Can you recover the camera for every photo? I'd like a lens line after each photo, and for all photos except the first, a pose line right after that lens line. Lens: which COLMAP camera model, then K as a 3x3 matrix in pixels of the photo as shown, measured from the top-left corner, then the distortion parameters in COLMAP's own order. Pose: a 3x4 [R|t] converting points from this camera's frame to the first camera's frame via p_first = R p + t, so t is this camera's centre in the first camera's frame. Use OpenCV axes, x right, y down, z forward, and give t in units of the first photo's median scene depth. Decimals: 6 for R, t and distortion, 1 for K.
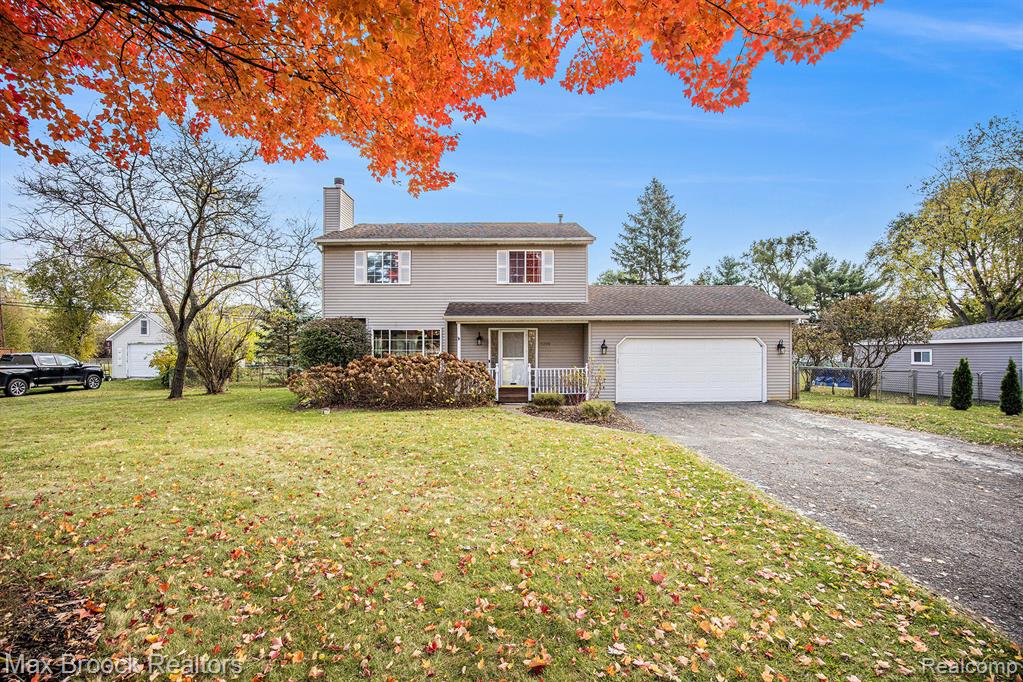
lens RADIAL K [[452.7, 0, 516.4], [0, 452.7, 333.8], [0, 0, 1]] dist [-0.047035, 0.002356]
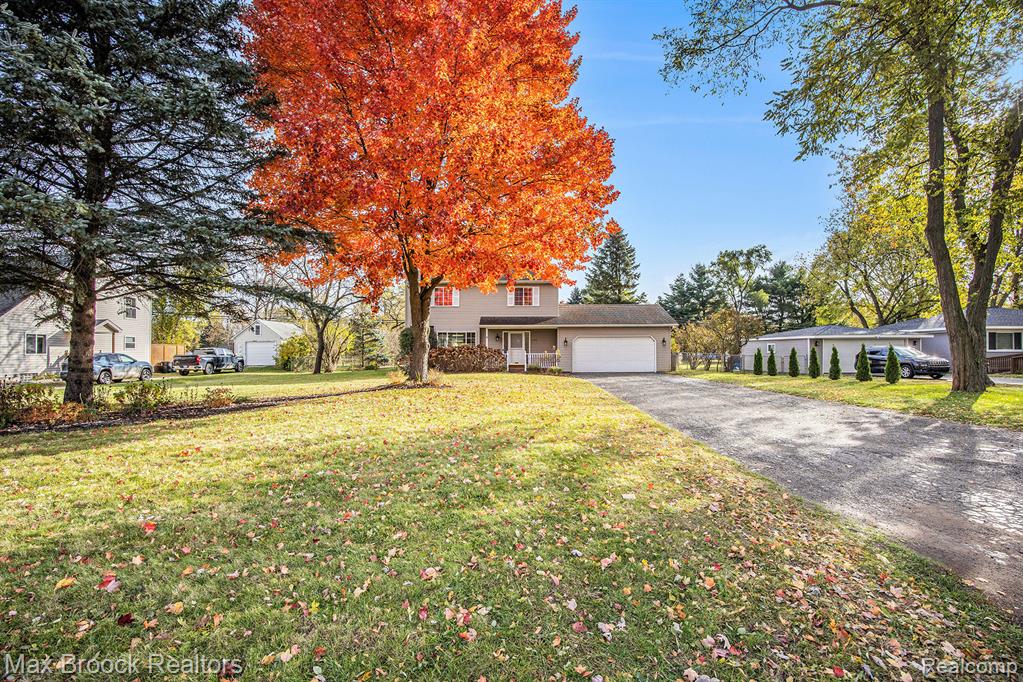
lens RADIAL K [[452.7, 0, 512.5], [0, 452.7, 344.5], [0, 0, 1]] dist [-0.047035, 0.002356]
pose [[0.999951, -0.004358, -0.008872, -0.007715], [0.004609, 0.999583, 0.028512, -0.010697], [0.008744, -0.028551, 0.999554, -0.771036]]
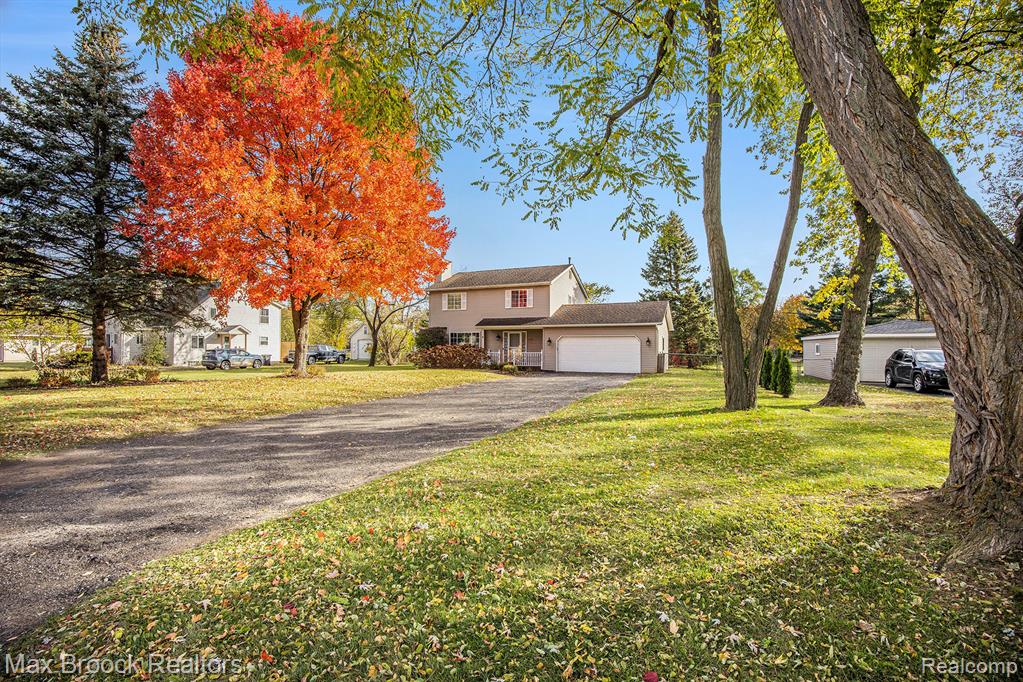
lens RADIAL K [[452.7, 0, 505.1], [0, 452.7, 344.1], [0, 0, 1]] dist [-0.047035, 0.002356]
pose [[0.907872, 0.001217, -0.419245, 0.753375], [0.013560, 0.999387, 0.032264, -0.020526], [0.419028, -0.034977, 0.907300, -0.734176]]
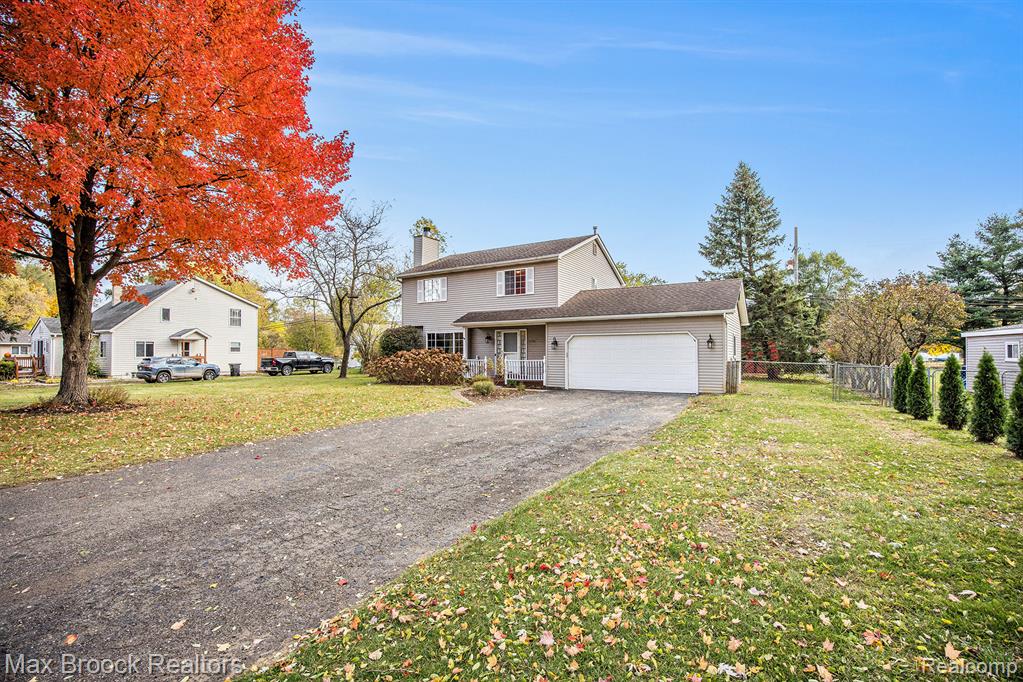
lens RADIAL K [[452.7, 0, 509.5], [0, 452.7, 347.2], [0, 0, 1]] dist [-0.047035, 0.002356]
pose [[0.854524, -0.007995, -0.519350, 0.675727], [0.027084, 0.999207, 0.029181, -0.000240], [0.518705, -0.039002, 0.854063, -0.122585]]
